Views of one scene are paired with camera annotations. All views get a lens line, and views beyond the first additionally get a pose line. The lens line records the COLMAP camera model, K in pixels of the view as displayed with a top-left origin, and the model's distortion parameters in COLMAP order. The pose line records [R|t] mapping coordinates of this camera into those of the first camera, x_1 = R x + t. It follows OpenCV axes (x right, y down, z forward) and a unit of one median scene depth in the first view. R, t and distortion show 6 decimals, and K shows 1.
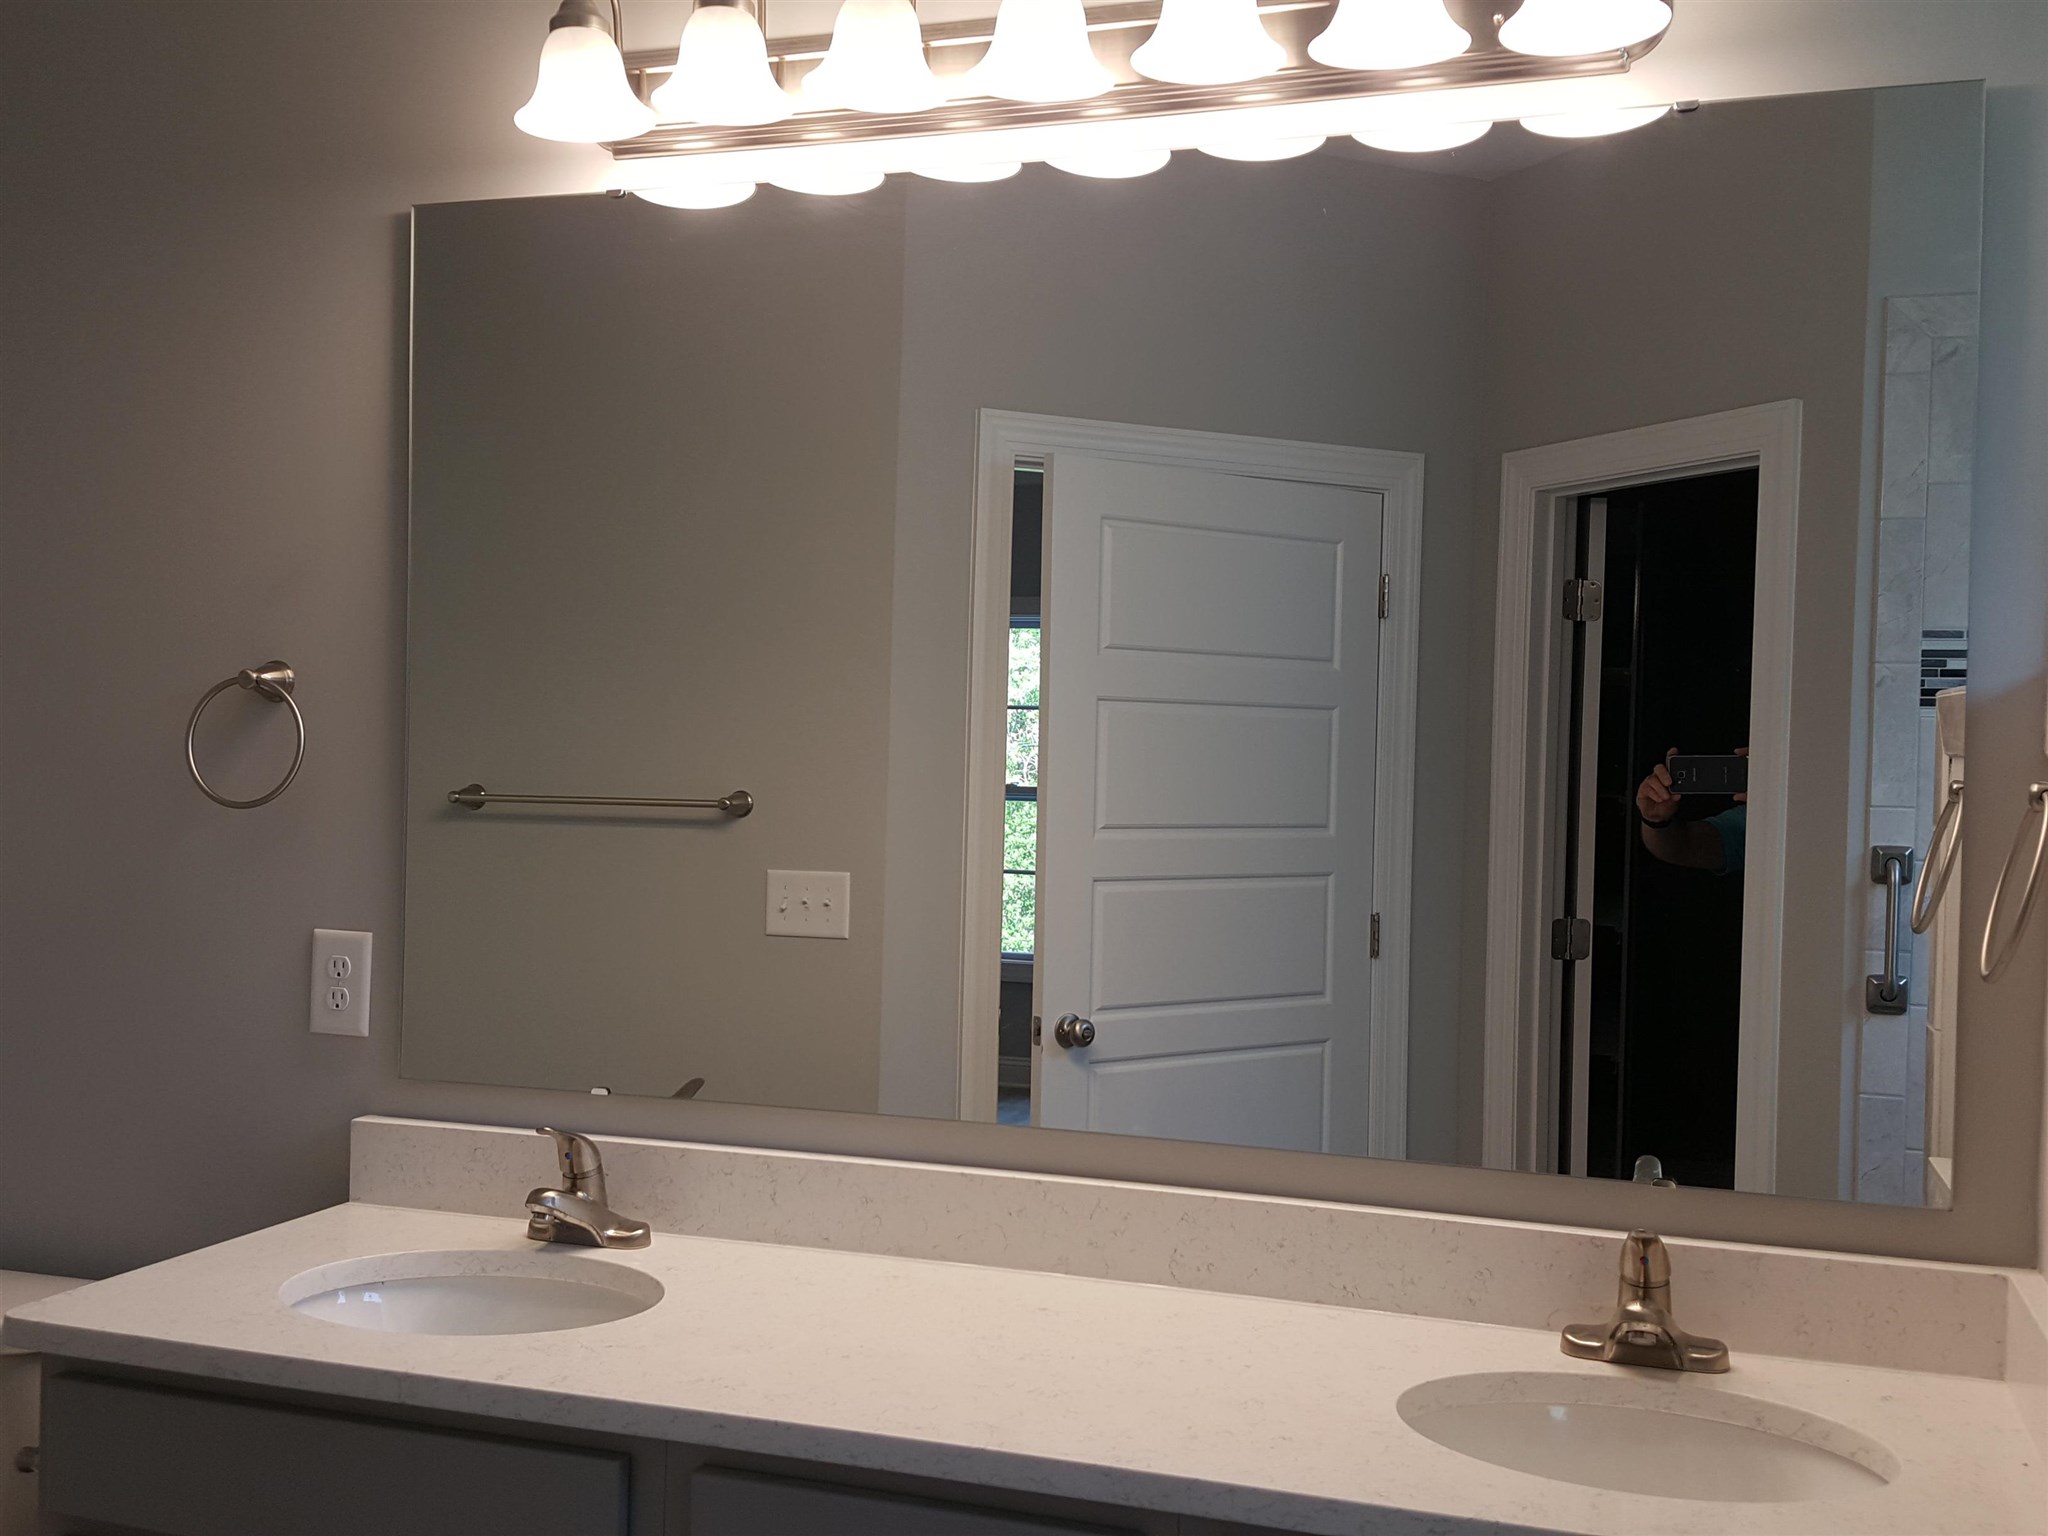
lens RADIAL K [[1968.3, 0, 1027.7], [0, 1968.3, 783.3], [0, 0, 1]] dist [0.181293, -0.317258]
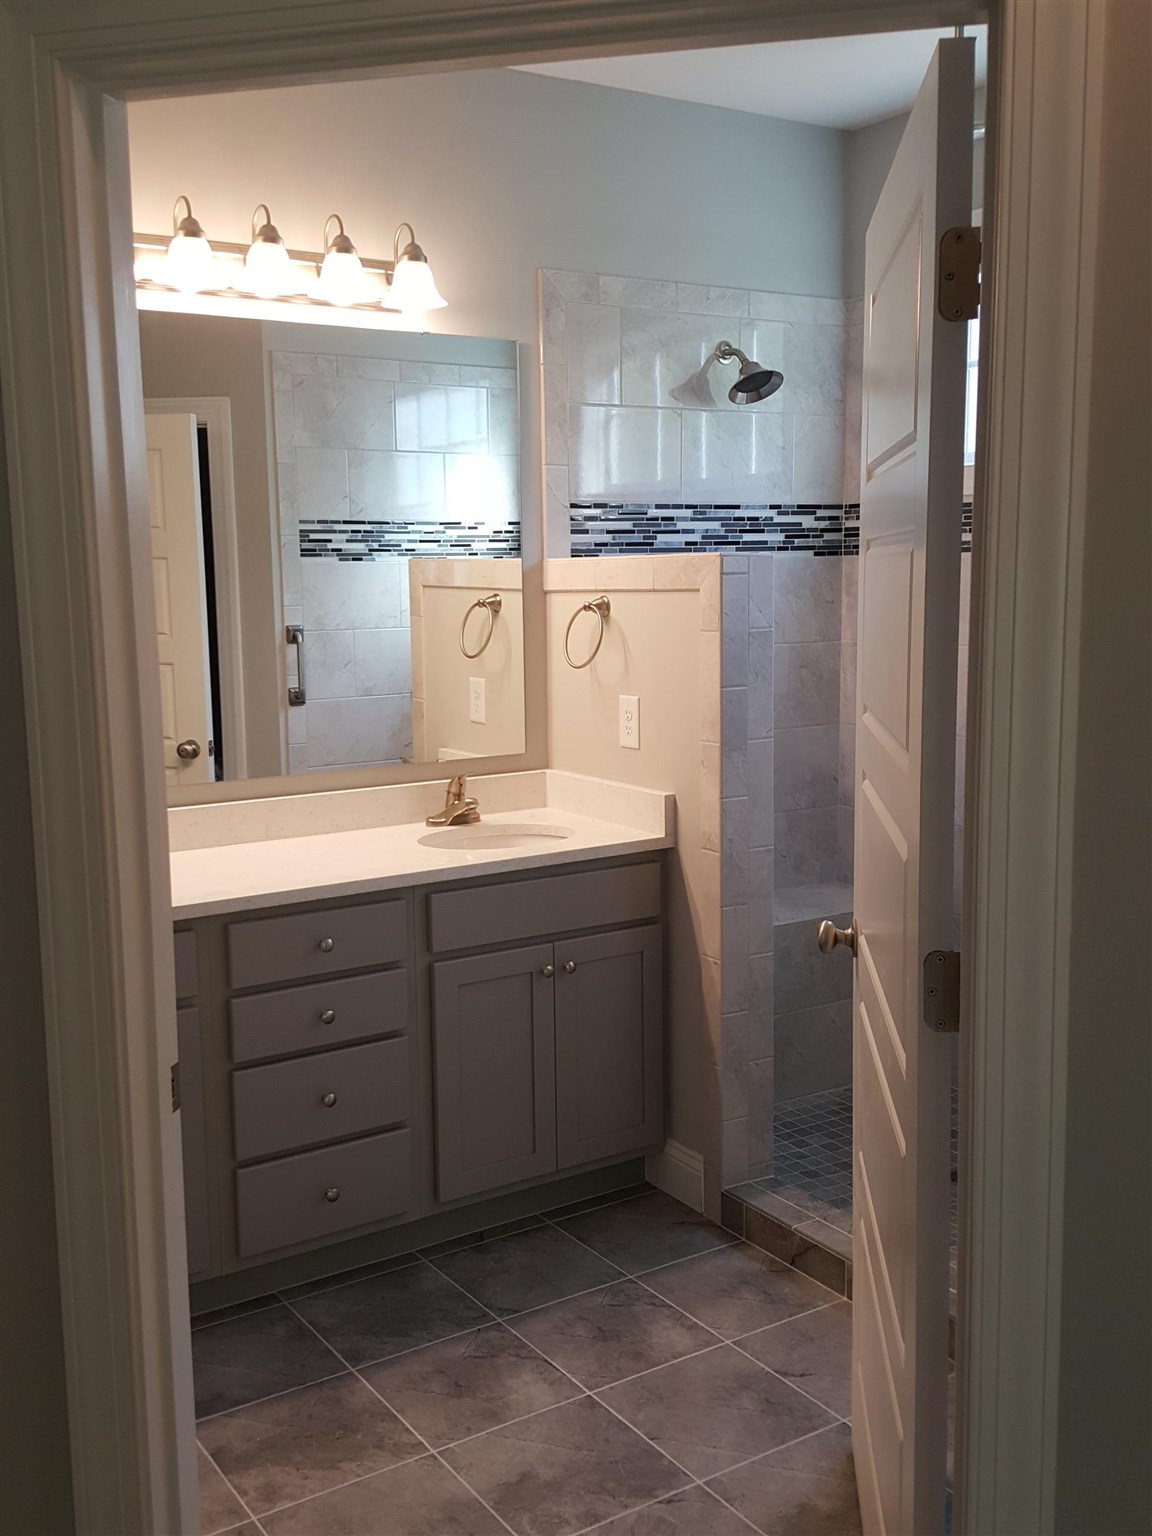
lens RADIAL K [[1476.2, 0, 576.0], [0, 1476.2, 768.0], [0, 0, 1]] dist [0.181293, -0.317258]
pose [[0.606288, -0.134748, 0.783746, -0.621516], [0.032596, 0.988923, 0.144808, -0.036021], [-0.794577, -0.062248, 0.603964, -0.171637]]
